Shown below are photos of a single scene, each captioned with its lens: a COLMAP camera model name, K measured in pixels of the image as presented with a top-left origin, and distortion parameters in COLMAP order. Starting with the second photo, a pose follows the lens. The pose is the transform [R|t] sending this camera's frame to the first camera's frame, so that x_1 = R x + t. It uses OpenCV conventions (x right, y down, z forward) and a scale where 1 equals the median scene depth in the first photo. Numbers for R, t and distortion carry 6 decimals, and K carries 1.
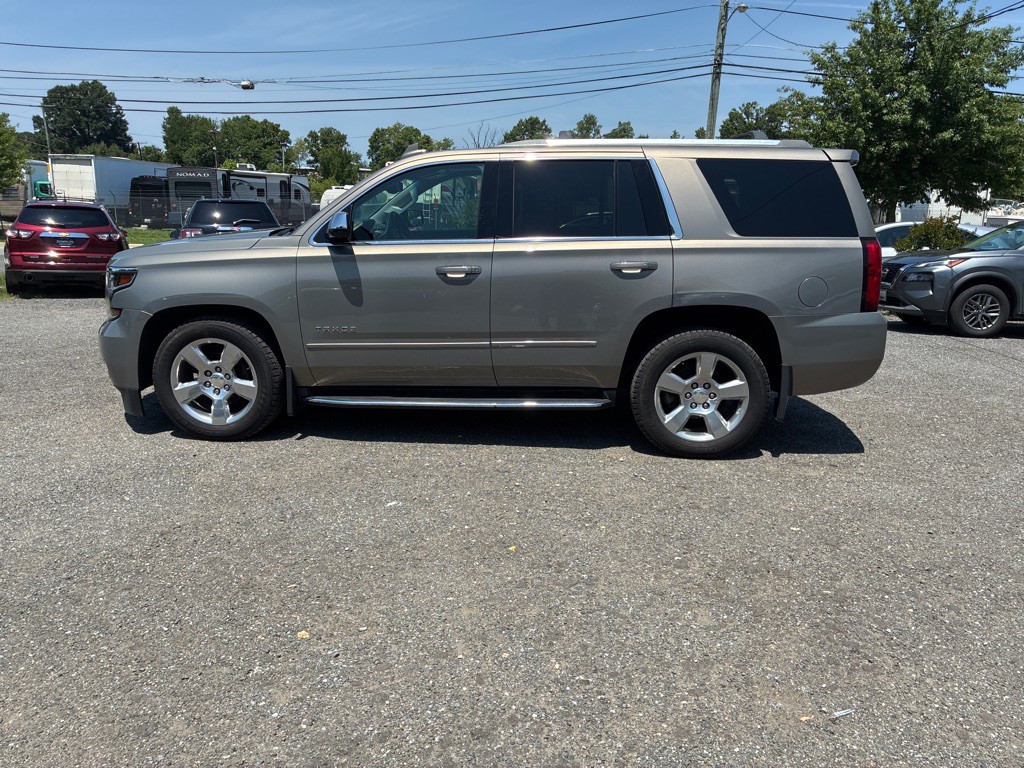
lens RADIAL K [[772.5, 0, 507.2], [0, 772.5, 388.2], [0, 0, 1]] dist [0.055996, -0.076866]
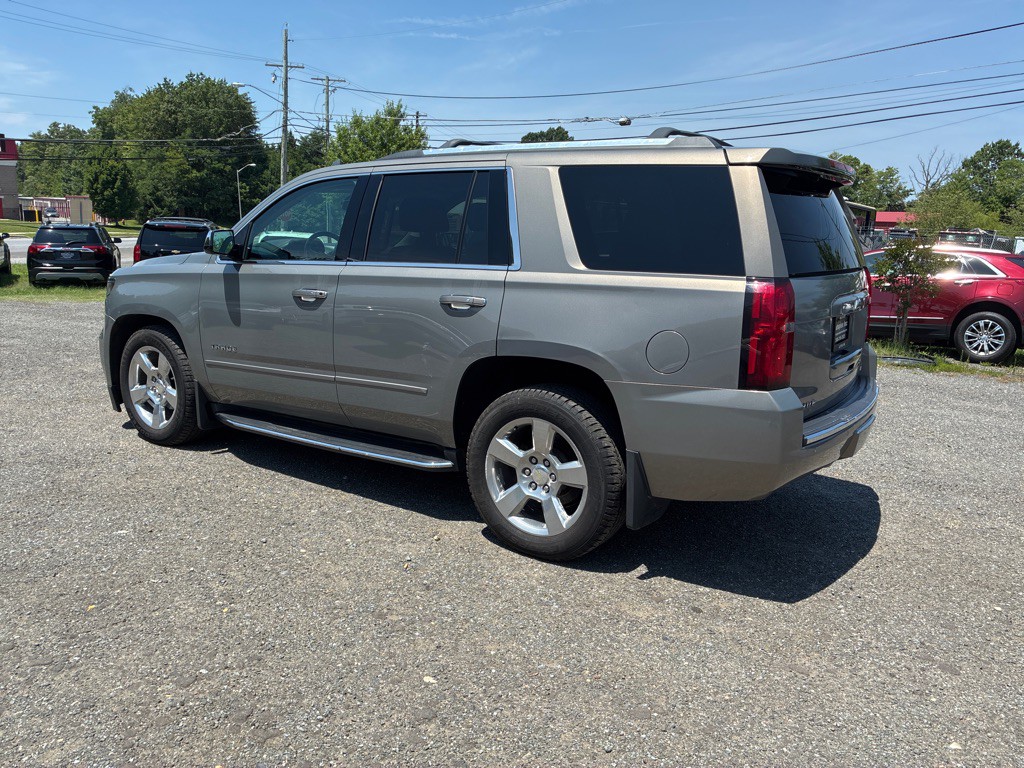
lens RADIAL K [[772.5, 0, 520.7], [0, 772.5, 388.8], [0, 0, 1]] dist [0.055996, -0.076866]
pose [[0.867480, 0.110964, -0.484938, 0.569707], [-0.130071, 0.991488, -0.005805, -0.064514], [0.480166, 0.068113, 0.874529, 0.307491]]
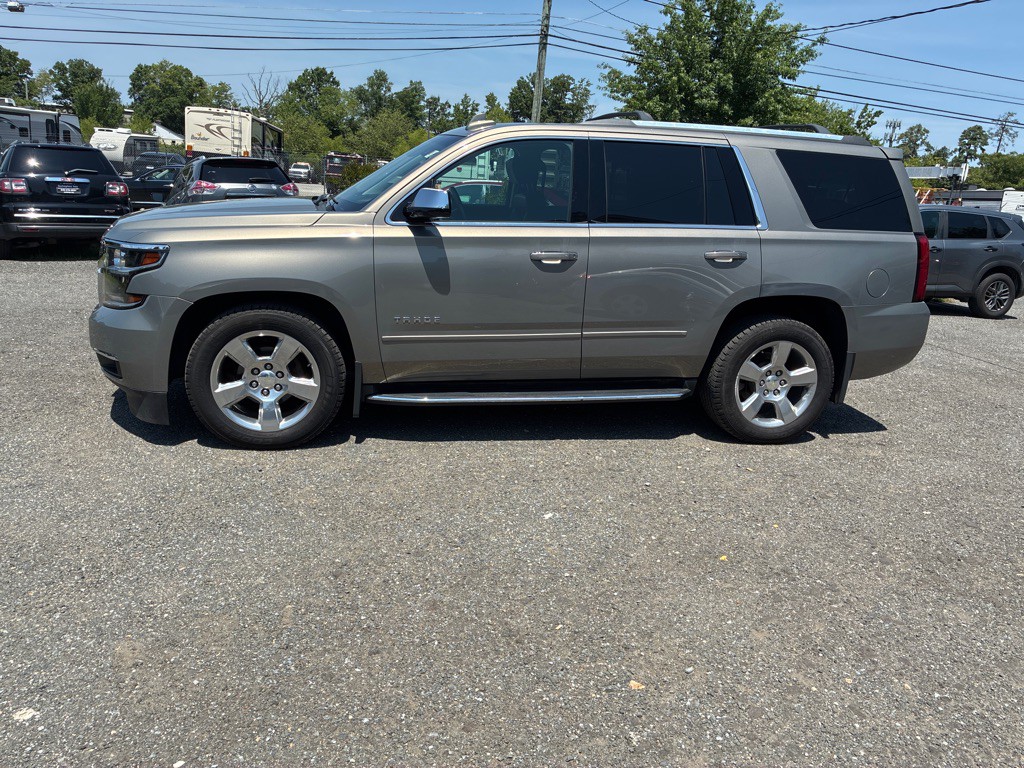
lens RADIAL K [[772.5, 0, 519.0], [0, 772.5, 381.2], [0, 0, 1]] dist [0.055996, -0.076866]
pose [[0.959120, -0.026971, 0.281710, -0.347170], [0.015846, 0.999005, 0.041694, -0.039101], [-0.282554, -0.035526, 0.958593, 0.107166]]
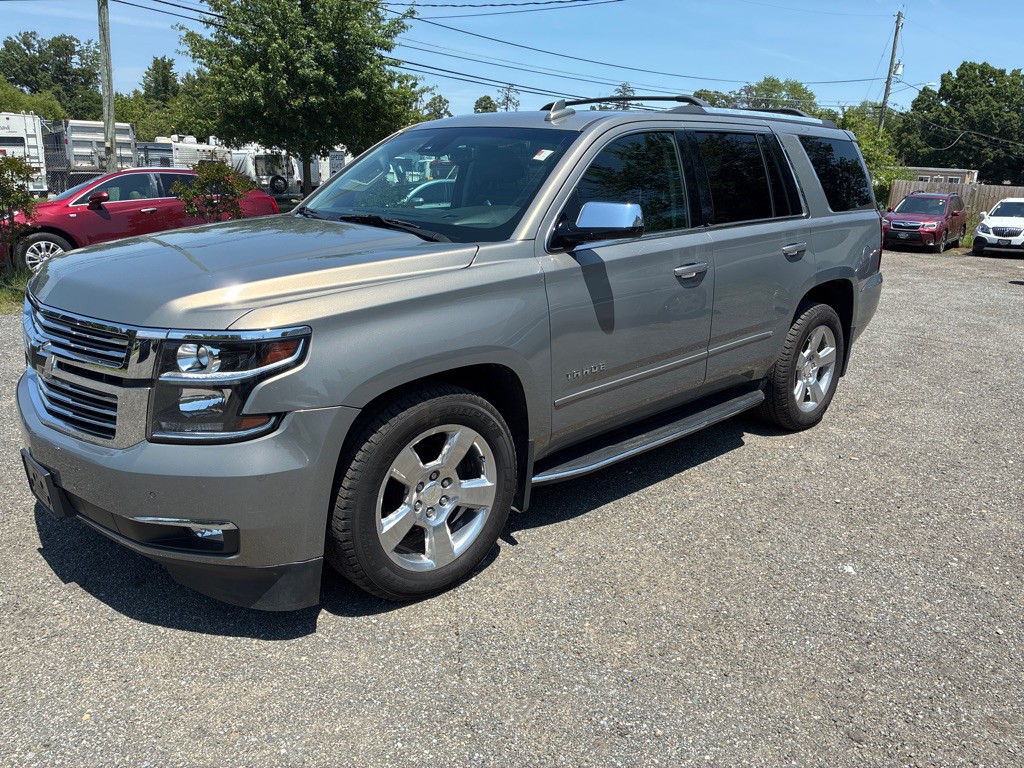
lens RADIAL K [[772.5, 0, 517.6], [0, 772.5, 389.6], [0, 0, 1]] dist [0.055996, -0.076866]
pose [[0.667320, -0.204423, 0.716167, -0.732429], [0.157309, 0.978587, 0.132749, -0.154998], [-0.727968, 0.024073, 0.685188, 0.548428]]
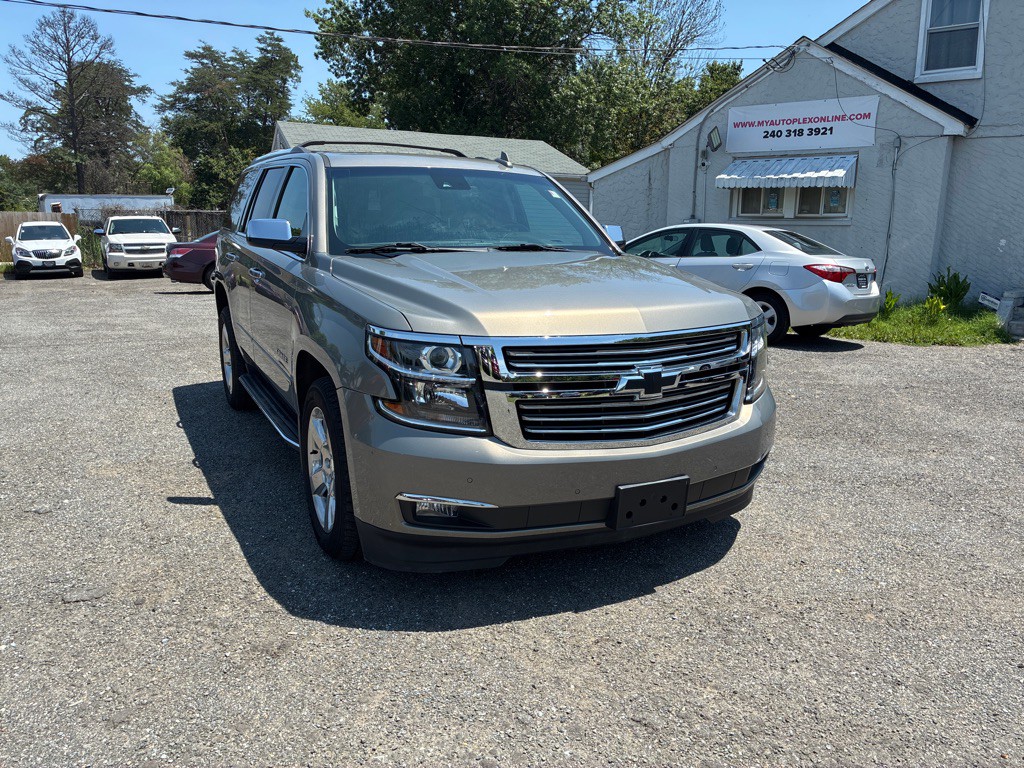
lens RADIAL K [[772.5, 0, 515.8], [0, 772.5, 384.1], [0, 0, 1]] dist [0.055996, -0.076866]
pose [[-0.512266, -0.206257, 0.833691, -1.003631], [0.173304, 0.925938, 0.335566, -0.376054], [-0.841159, 0.316381, -0.438582, 1.525593]]
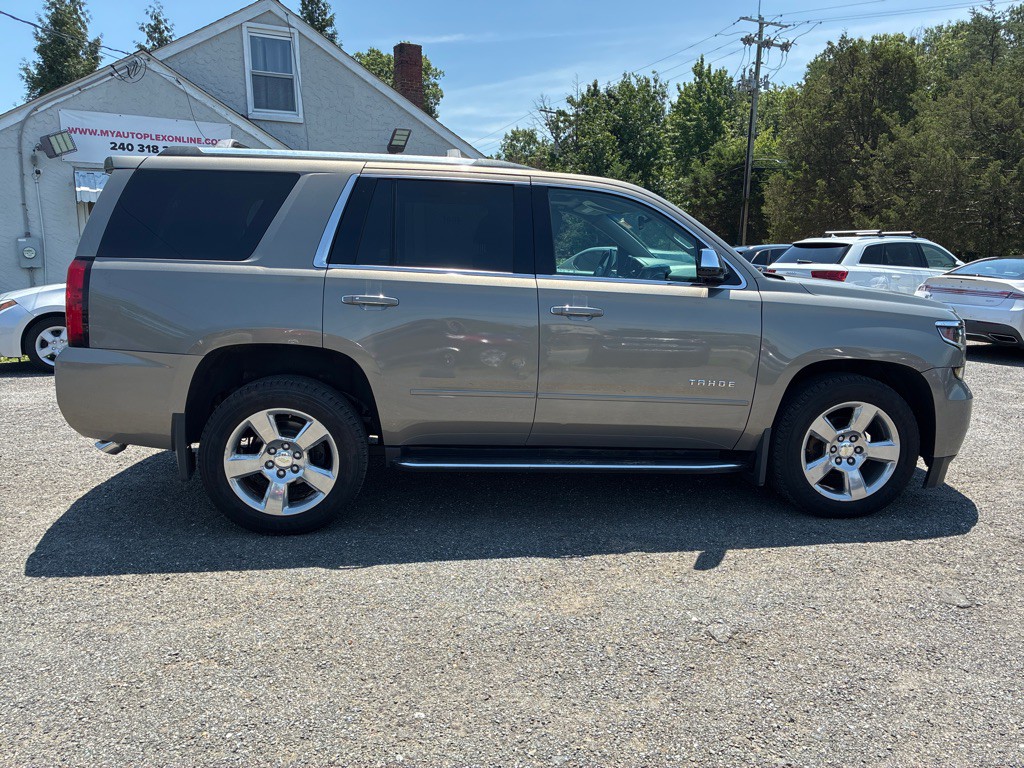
lens RADIAL K [[772.5, 0, 512.6], [0, 772.5, 385.3], [0, 0, 1]] dist [0.055996, -0.076866]
pose [[-0.984367, -0.003607, -0.176091, 0.172837], [-0.072490, 0.919481, 0.386393, -0.471019], [0.160518, 0.393117, -0.905369, 2.076273]]
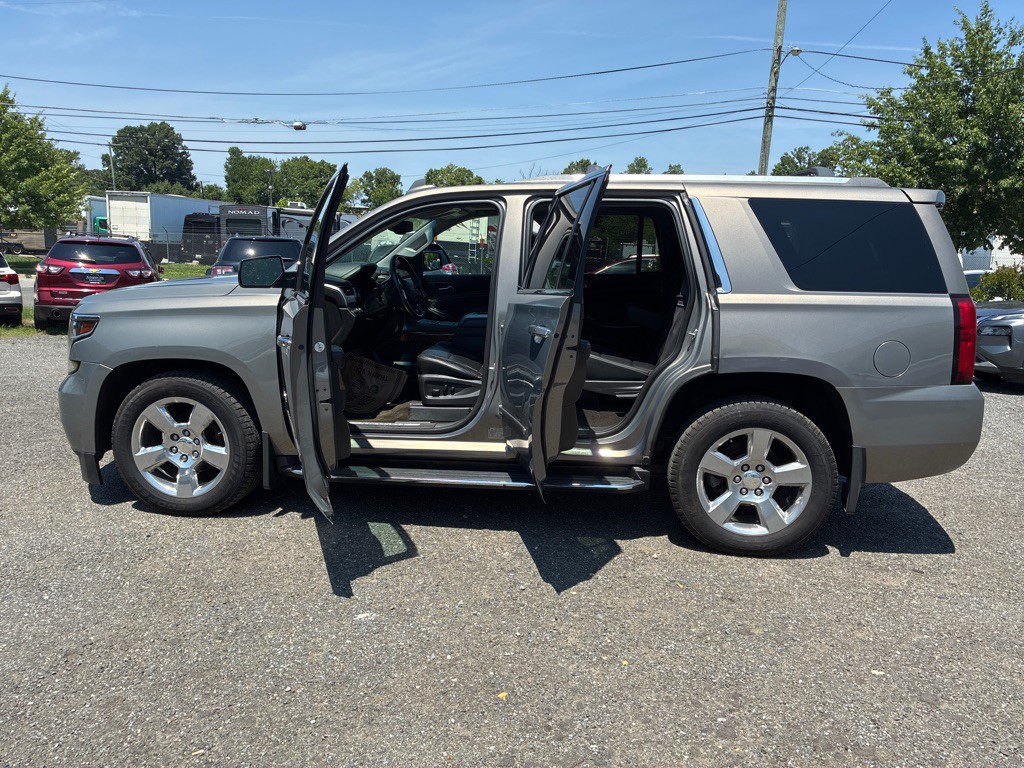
lens RADIAL K [[772.5, 0, 519.4], [0, 772.5, 378.7], [0, 0, 1]] dist [0.055996, -0.076866]
pose [[0.998739, 0.020775, -0.045703, 0.035440], [-0.023513, 0.997908, -0.060215, -0.040660], [0.044356, 0.061214, 0.997139, 0.150396]]
